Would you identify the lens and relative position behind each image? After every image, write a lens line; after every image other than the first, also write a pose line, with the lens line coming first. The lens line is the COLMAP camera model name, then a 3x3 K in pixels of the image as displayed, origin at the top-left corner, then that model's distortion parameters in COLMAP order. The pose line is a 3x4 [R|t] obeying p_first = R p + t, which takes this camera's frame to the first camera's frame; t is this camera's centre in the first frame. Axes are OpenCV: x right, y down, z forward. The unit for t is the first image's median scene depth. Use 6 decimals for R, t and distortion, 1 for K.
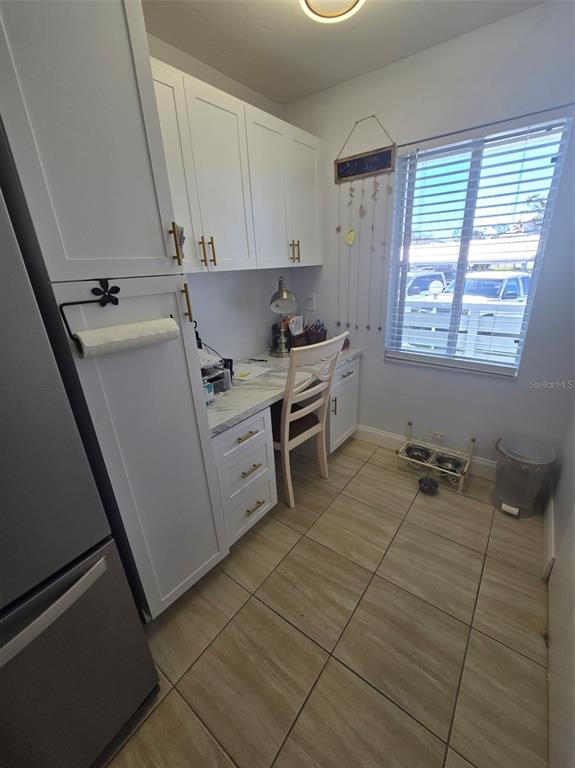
lens RADIAL K [[319.0, 0, 291.7], [0, 319.0, 383.1], [0, 0, 1]] dist [0.007441, 0.000129]
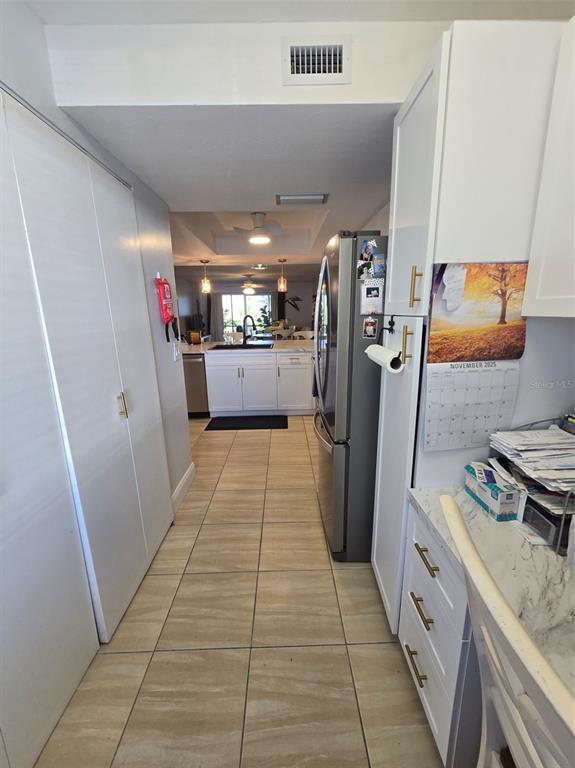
lens RADIAL K [[315.6, 0, 290.3], [0, 315.6, 383.3], [0, 0, 1]] dist [0.002899, 0.000691]
pose [[-0.783549, 0.196375, -0.589481, 0.297624], [-0.172238, 0.842910, 0.509742, -0.319923], [0.596979, 0.500939, -0.626638, 0.805343]]
